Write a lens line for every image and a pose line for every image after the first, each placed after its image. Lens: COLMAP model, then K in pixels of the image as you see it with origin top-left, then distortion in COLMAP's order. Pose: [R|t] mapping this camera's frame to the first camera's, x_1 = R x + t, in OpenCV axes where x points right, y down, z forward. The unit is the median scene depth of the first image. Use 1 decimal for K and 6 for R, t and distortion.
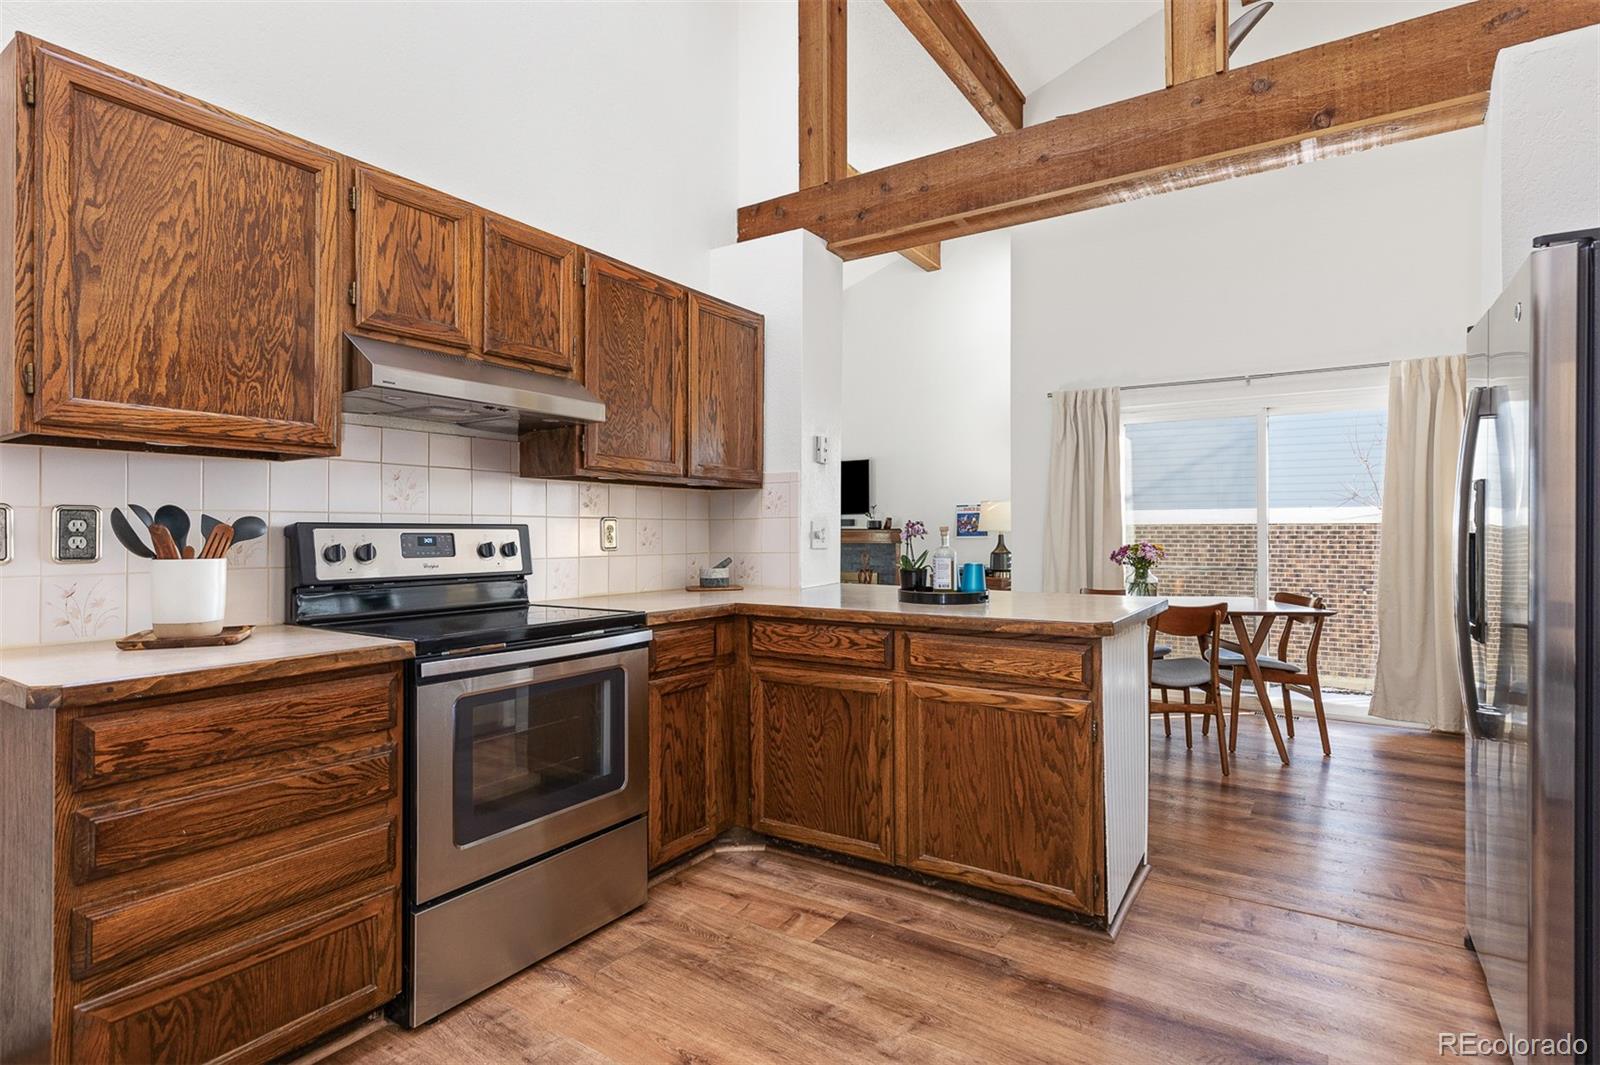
lens RADIAL K [[795.2, 0, 792.9], [0, 795.2, 525.6], [0, 0, 1]] dist [-0.000304, -0.000312]
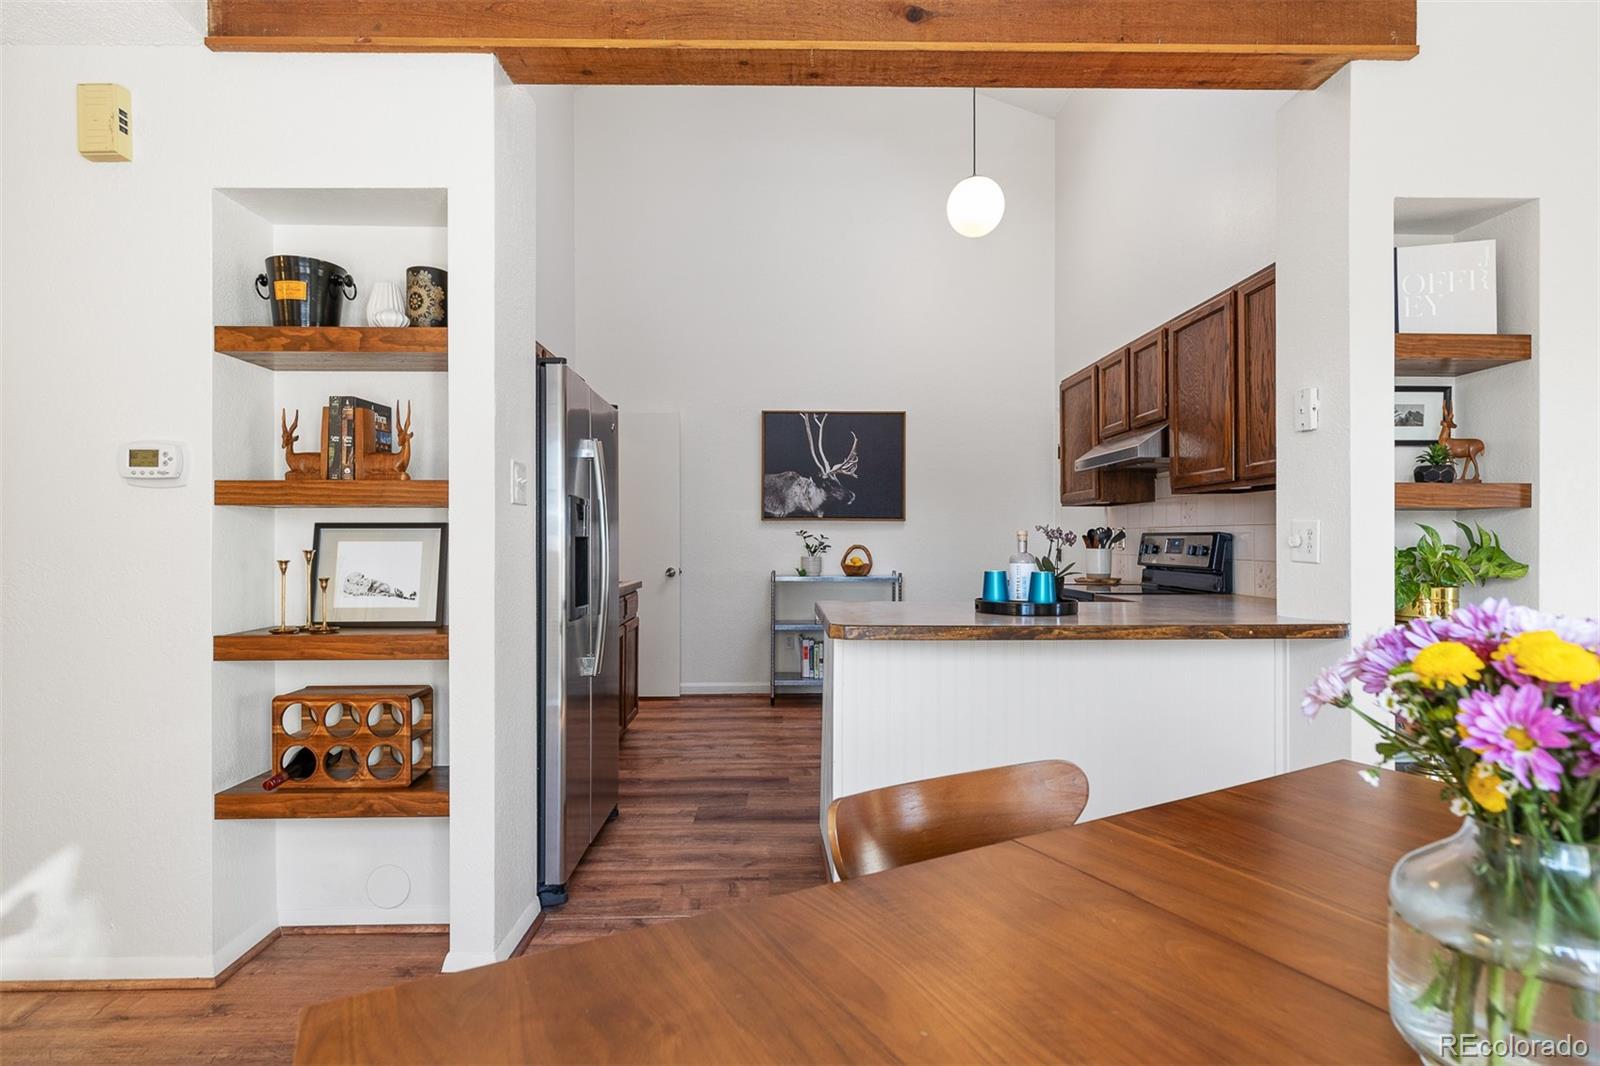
lens RADIAL K [[808.1, 0, 788.5], [0, 808.1, 542.3], [0, 0, 1]] dist [0.000089, -0.000057]
pose [[-0.824362, 0.001755, -0.566061, 1.135538], [0.003858, 0.999989, -0.002519, 0.018879], [0.566050, -0.004260, -0.824360, 1.955728]]
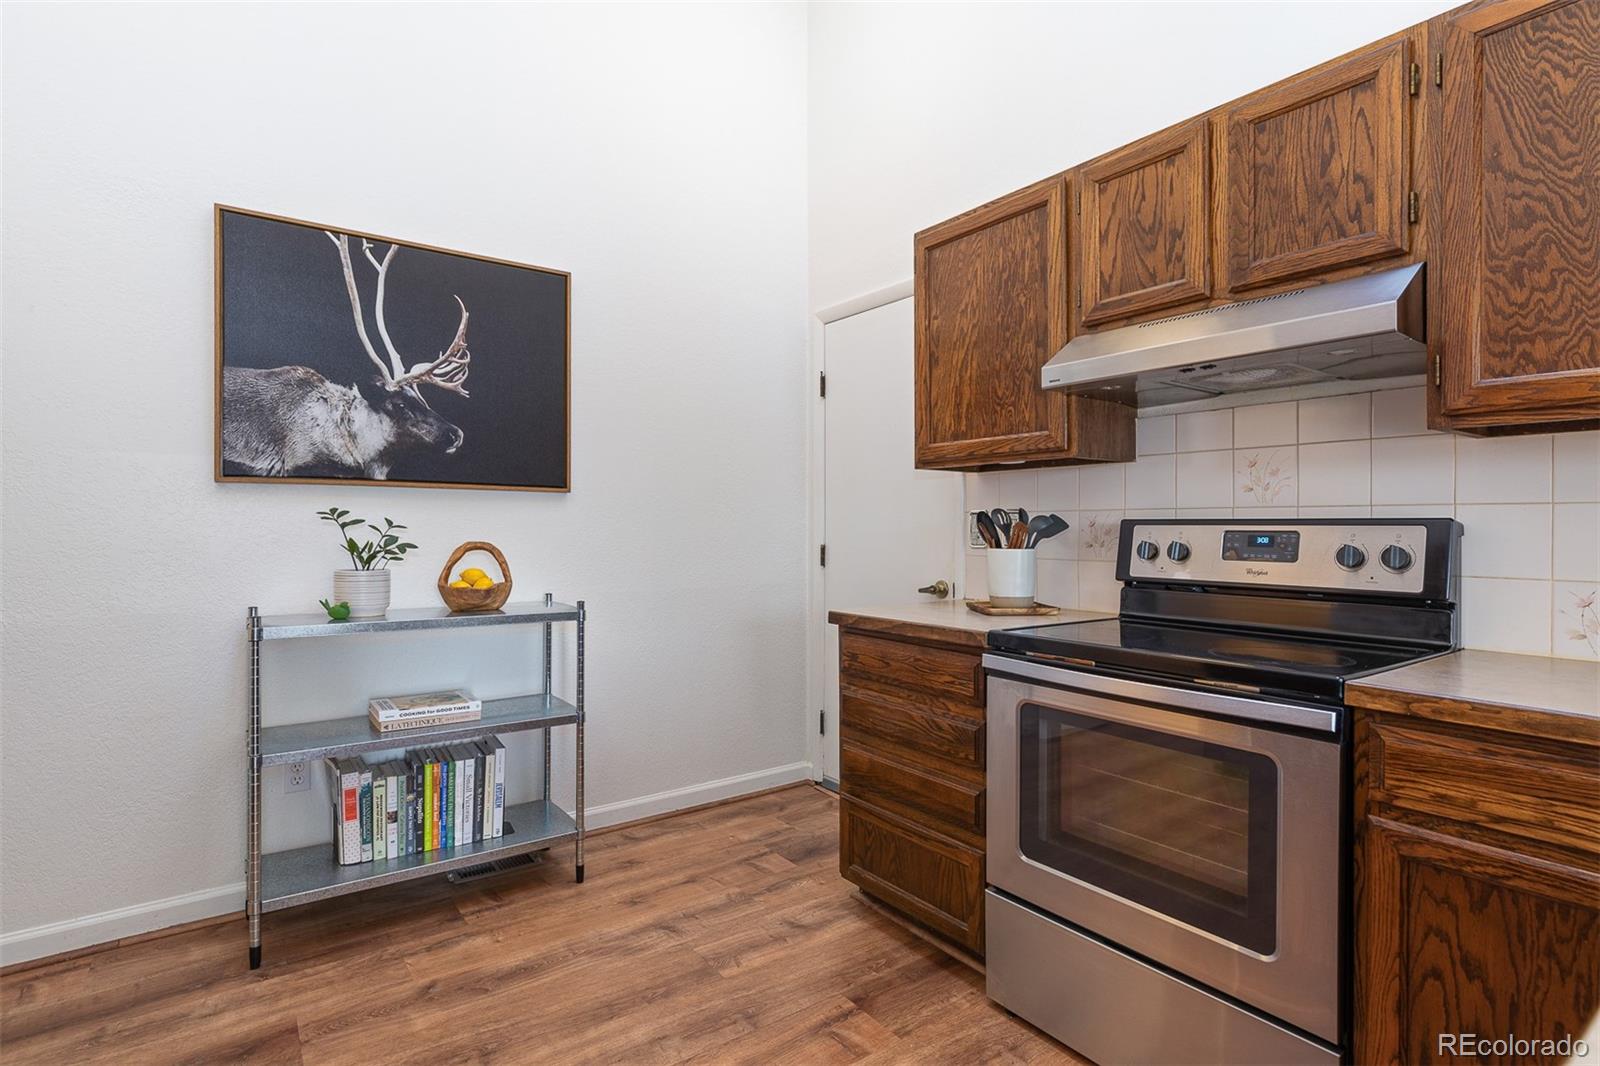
lens RADIAL K [[809.4, 0, 800.0], [0, 809.4, 533.0], [0, 0, 1]] dist [-0.001341, 0.000566]
pose [[-0.349668, 0.007257, -0.936845, 0.473099], [0.004541, 0.999971, 0.006051, 0.004750], [0.936863, -0.002139, -0.349691, 0.875763]]
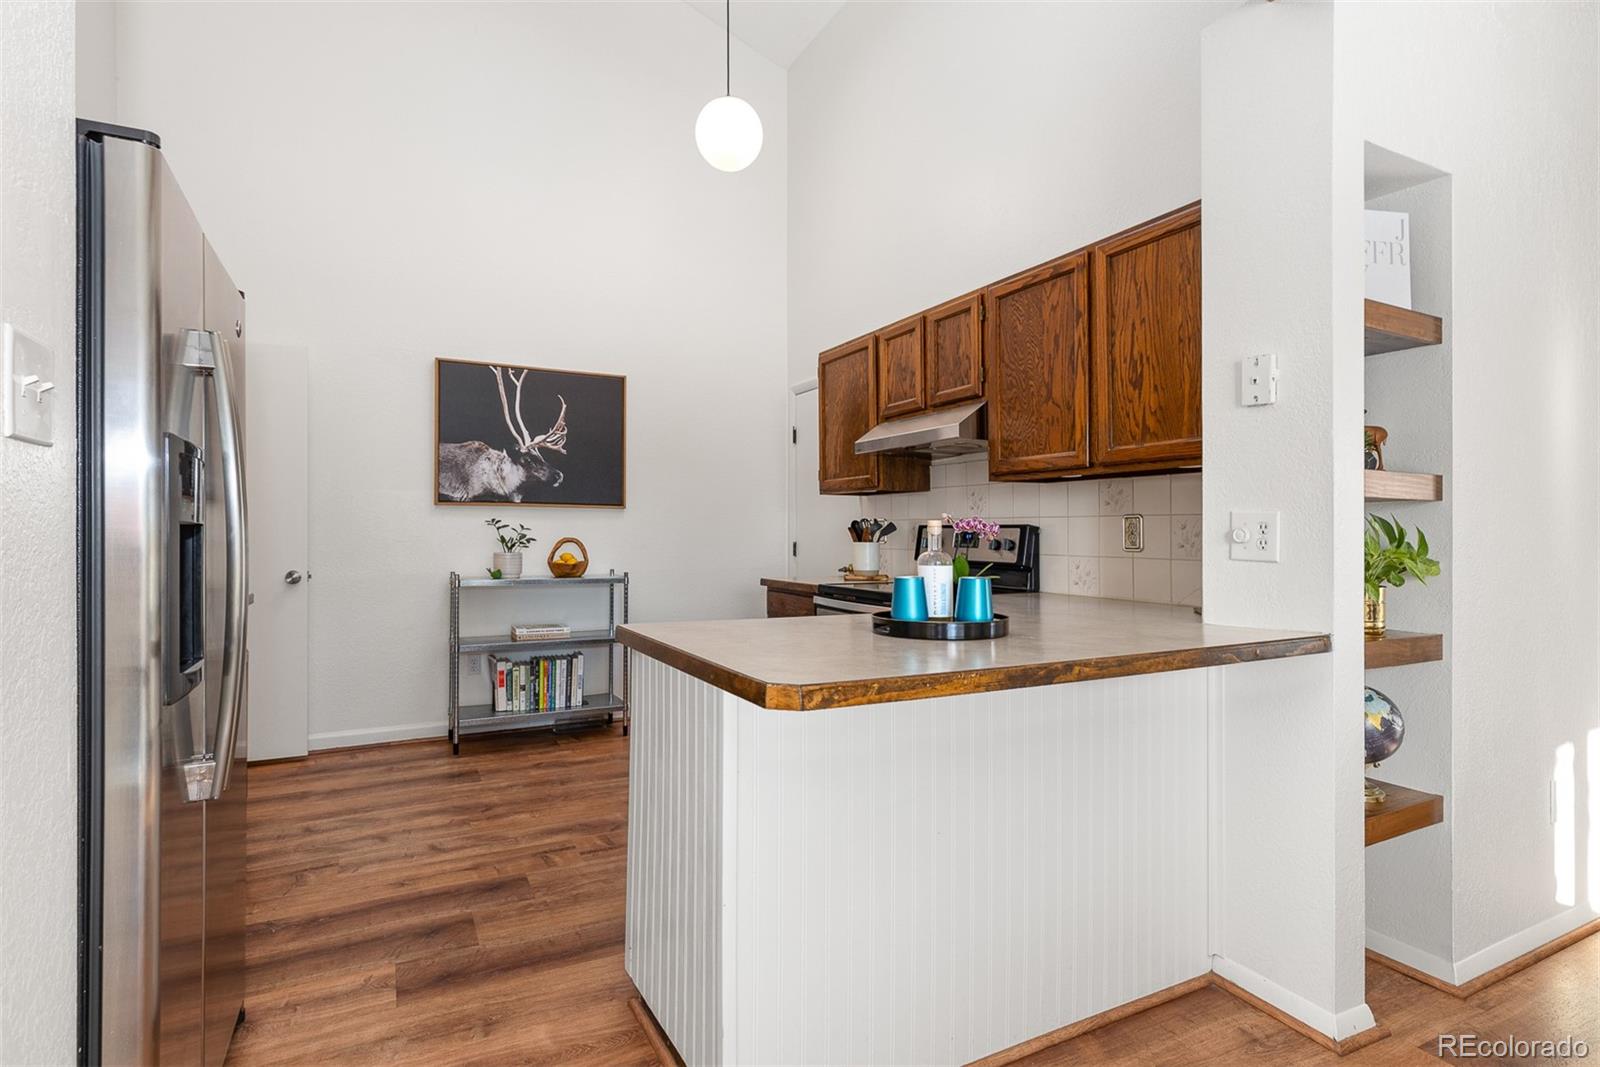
lens RADIAL K [[809.4, 0, 800.0], [0, 809.4, 533.5], [0, 0, 1]] dist [-0.001341, 0.000566]
pose [[-0.484048, 0.001159, -0.875041, 1.015344], [0.003031, 0.999995, -0.000352, 0.013817], [0.875036, -0.002823, -0.484049, 1.492344]]
